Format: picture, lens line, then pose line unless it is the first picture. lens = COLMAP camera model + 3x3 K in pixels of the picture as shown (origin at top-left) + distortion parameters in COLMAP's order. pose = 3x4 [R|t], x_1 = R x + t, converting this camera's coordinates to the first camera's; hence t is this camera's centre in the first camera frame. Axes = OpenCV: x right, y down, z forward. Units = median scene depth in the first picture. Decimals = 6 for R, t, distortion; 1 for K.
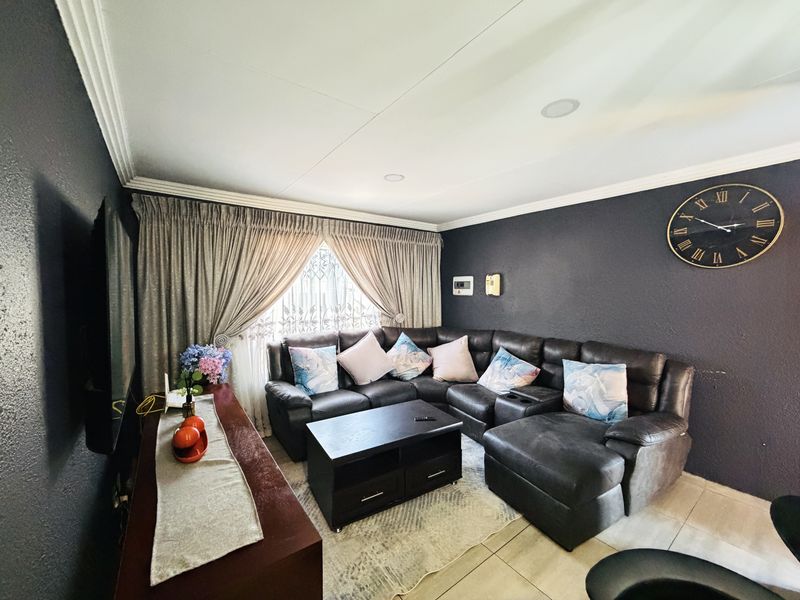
lens RADIAL K [[319.3, 0, 396.5], [0, 319.3, 299.2], [0, 0, 1]] dist [-0.000504, -0.000227]
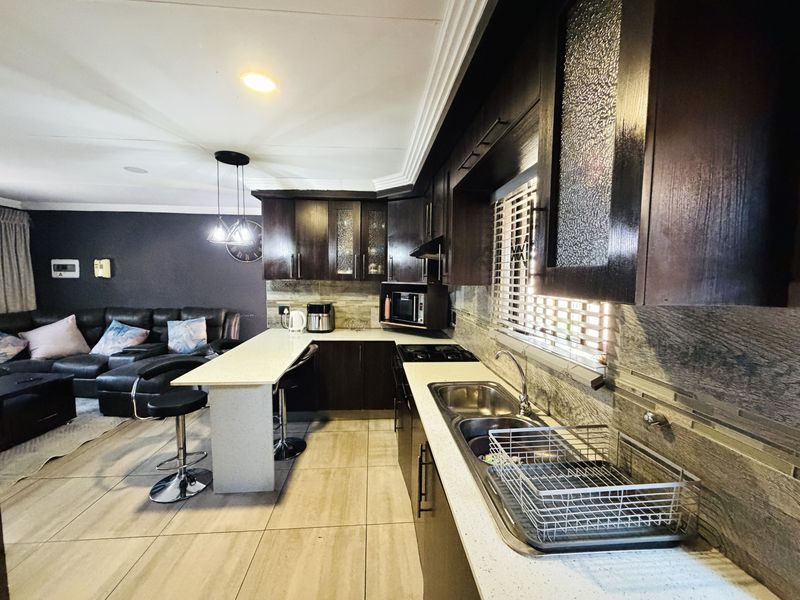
lens RADIAL K [[319.3, 0, 396.5], [0, 319.3, 299.2], [0, 0, 1]] dist [-0.000504, -0.000227]
pose [[0.531224, -0.053902, 0.845515, -0.115805], [0.020473, 0.998499, 0.050791, 0.030239], [-0.846984, -0.009671, 0.531531, -0.523148]]
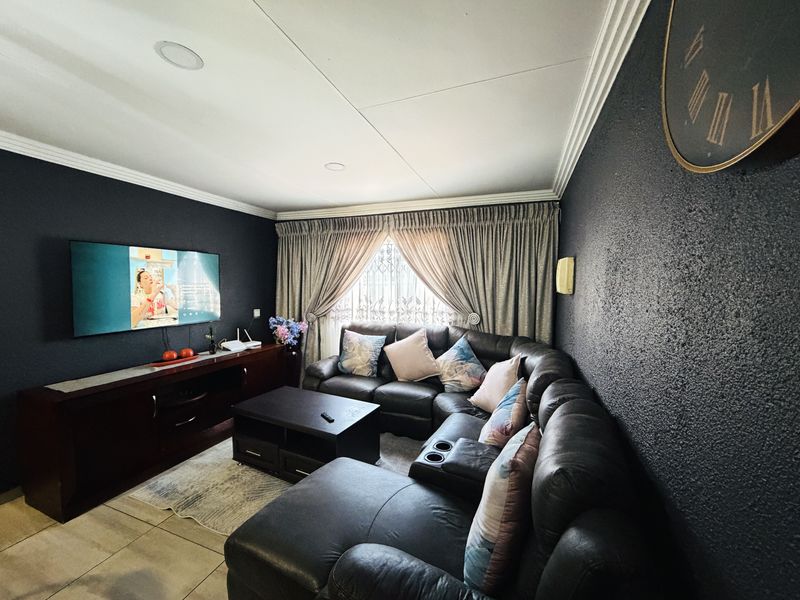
lens RADIAL K [[319.3, 0, 396.5], [0, 319.3, 299.2], [0, 0, 1]] dist [-0.000504, -0.000227]
pose [[0.540375, 0.053359, -0.839731, 0.667221], [-0.041264, 0.998467, 0.036892, -0.014504], [0.840412, 0.014715, 0.541749, 0.444149]]
